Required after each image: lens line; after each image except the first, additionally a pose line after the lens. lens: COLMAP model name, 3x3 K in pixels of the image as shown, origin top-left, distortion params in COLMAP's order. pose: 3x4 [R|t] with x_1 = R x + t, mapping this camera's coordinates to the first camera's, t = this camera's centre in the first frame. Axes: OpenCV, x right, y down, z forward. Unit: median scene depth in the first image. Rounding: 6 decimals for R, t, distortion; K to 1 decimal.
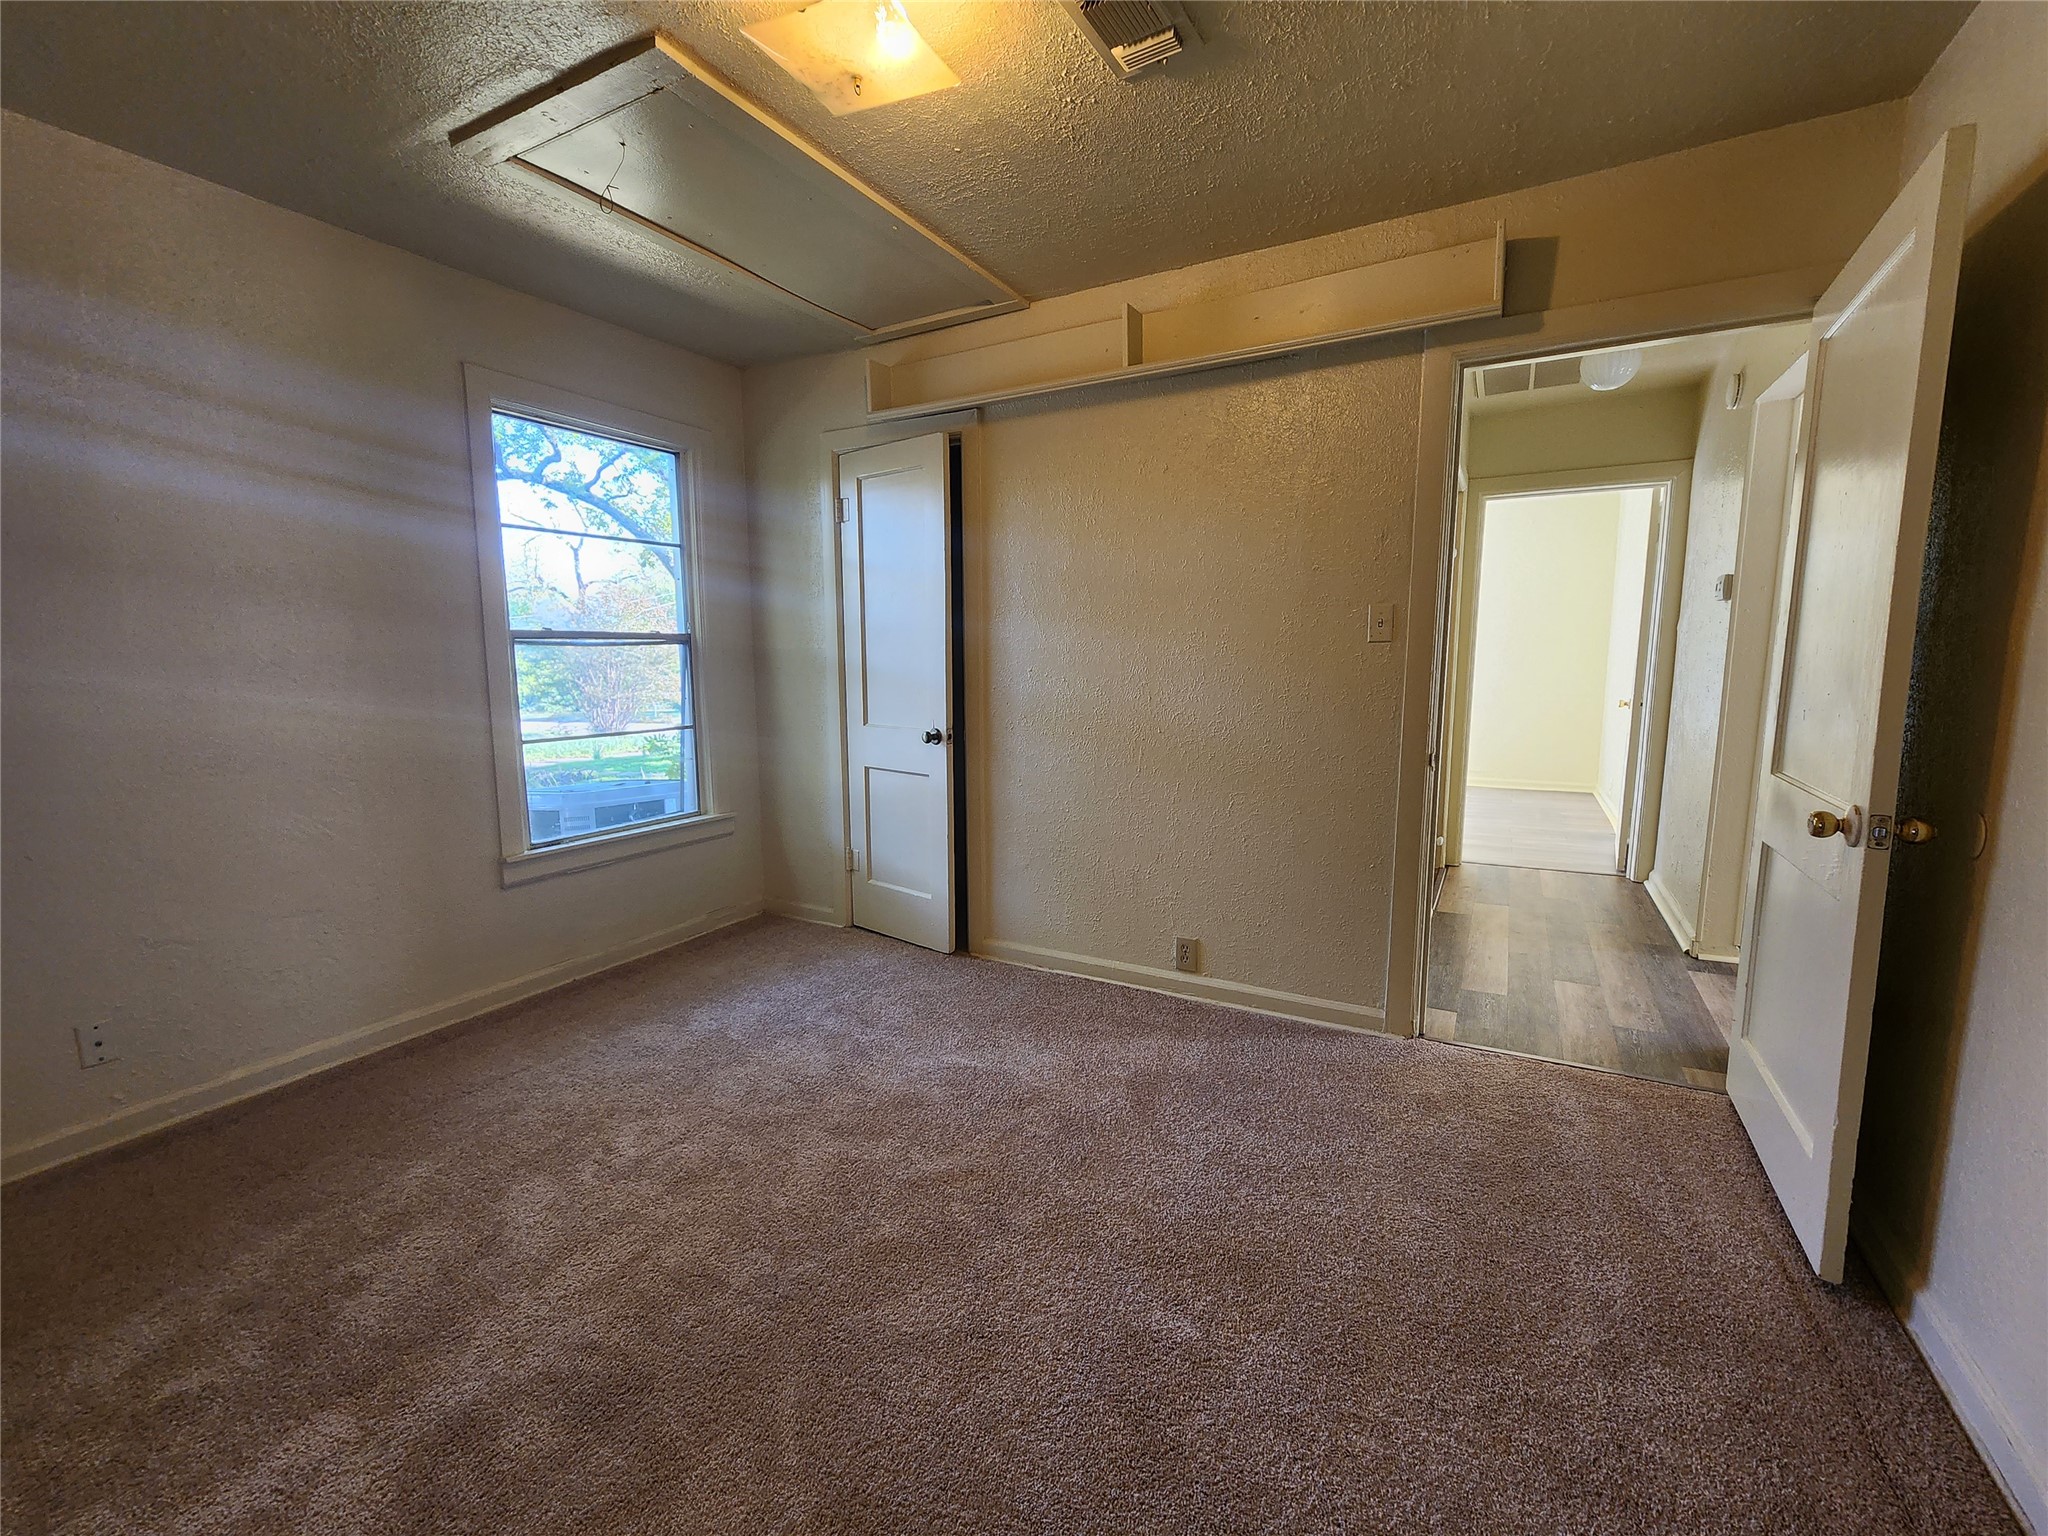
lens RADIAL K [[850.9, 0, 1021.2], [0, 850.9, 769.2], [0, 0, 1]] dist [0.014975, -0.004026]
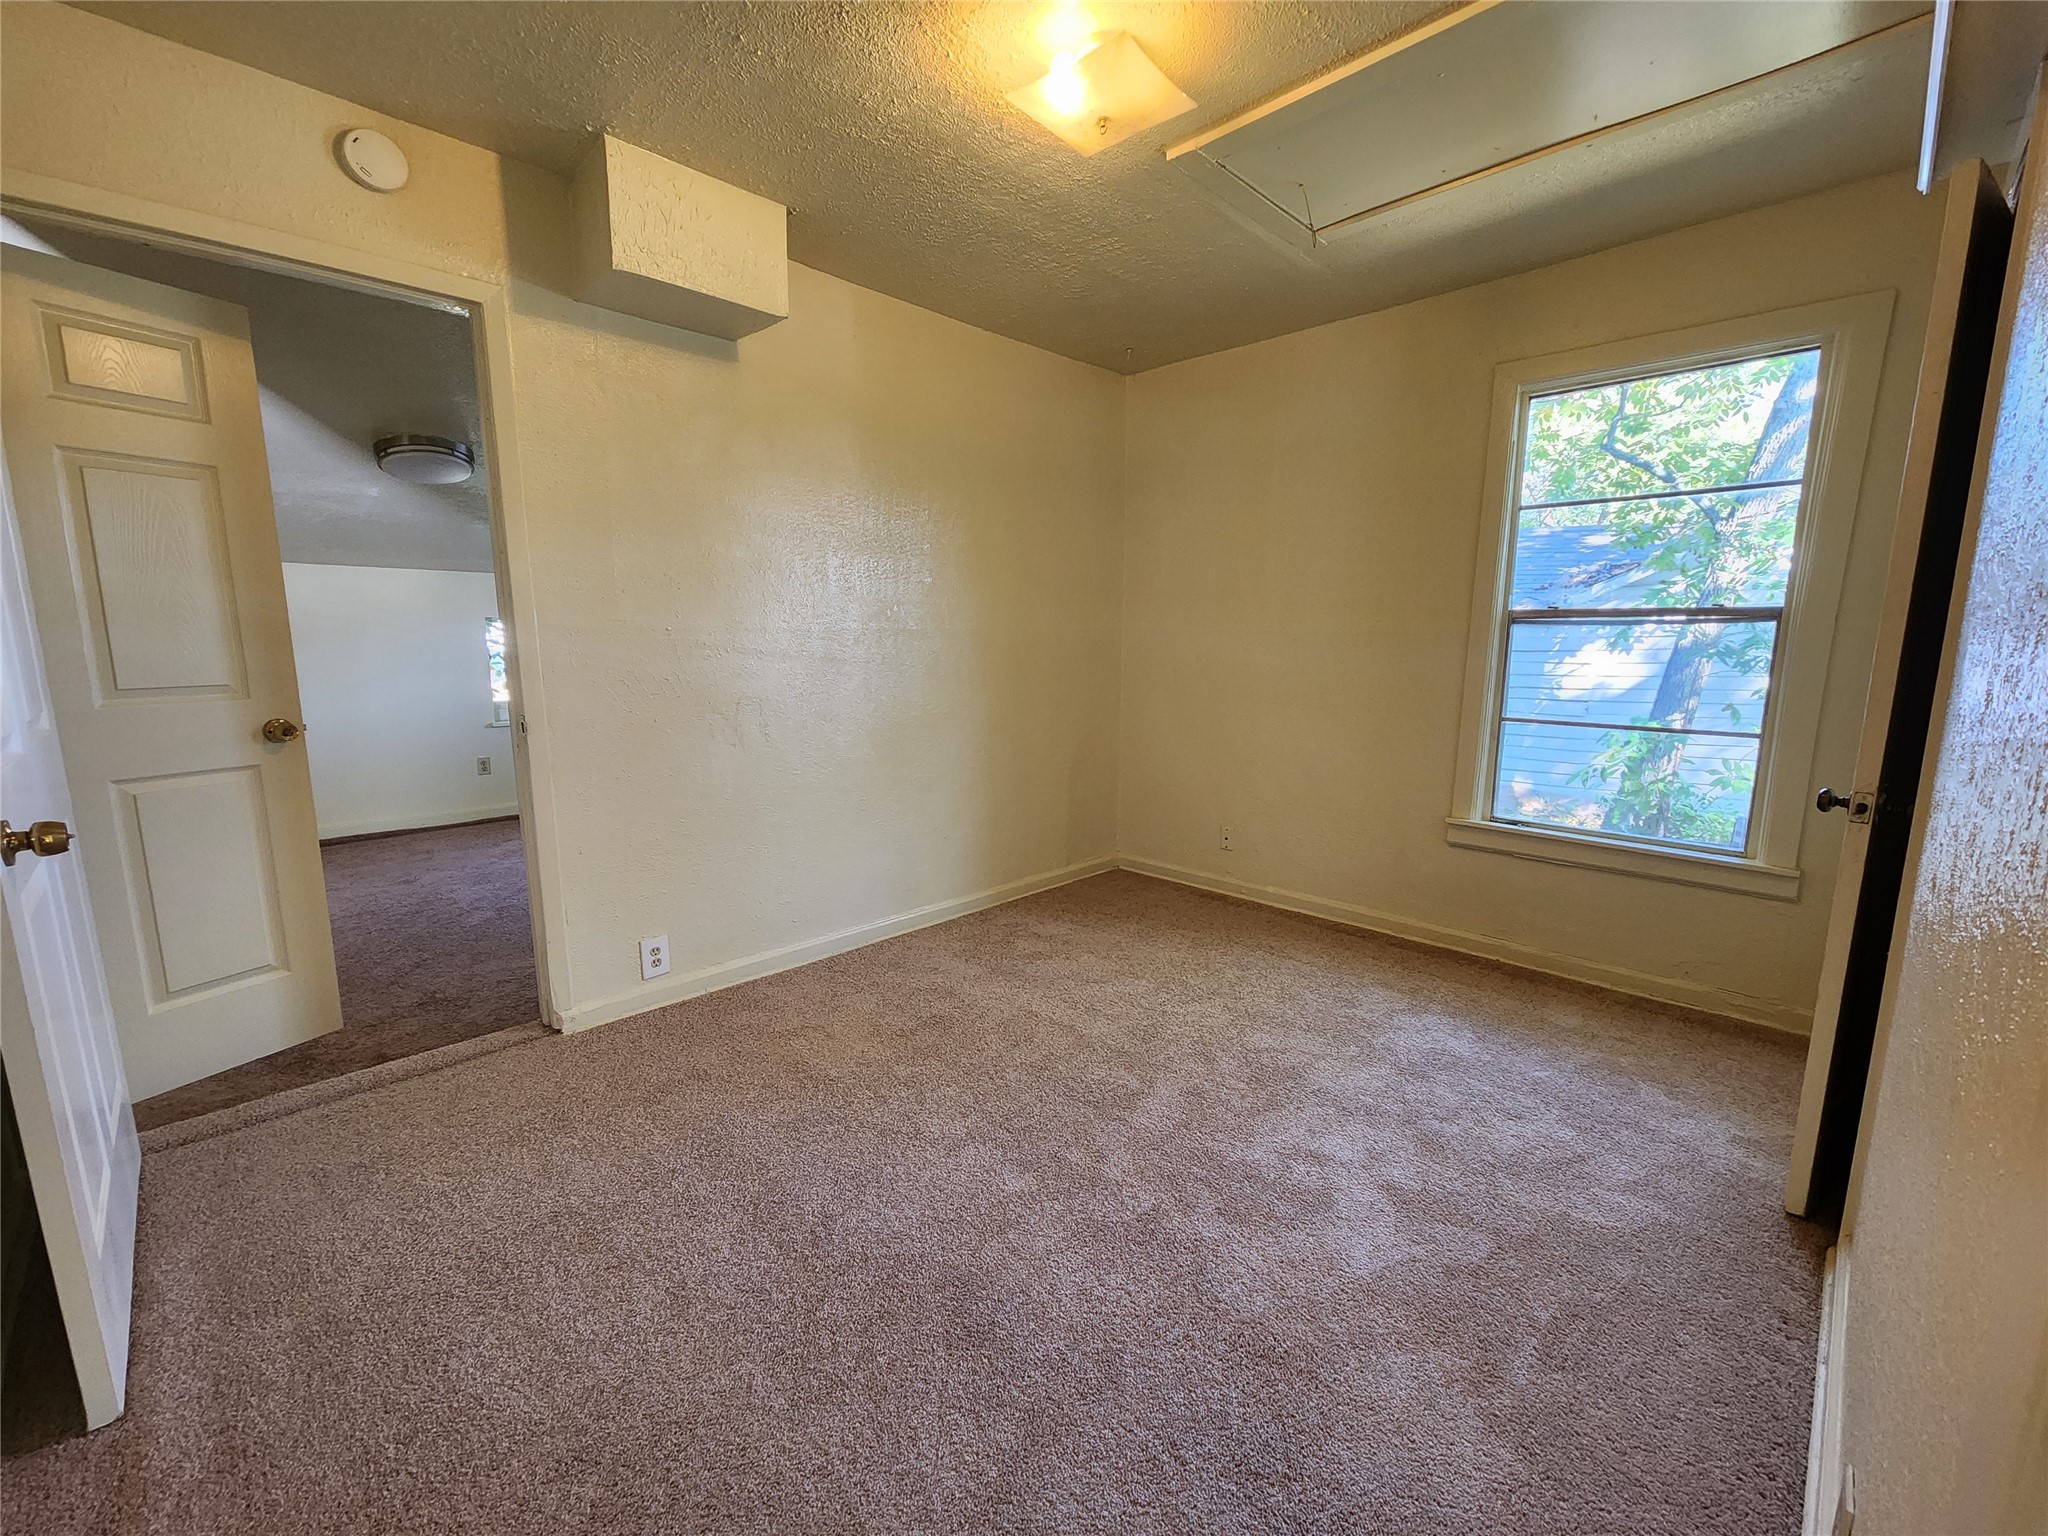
lens RADIAL K [[850.9, 0, 1087.5], [0, 850.9, 765.0], [0, 0, 1]] dist [0.014975, -0.004026]
pose [[-0.224478, 0.150312, -0.962817, 0.521922], [-0.138052, 0.973162, 0.184113, -0.094990], [0.964651, 0.174248, -0.197702, 0.703442]]
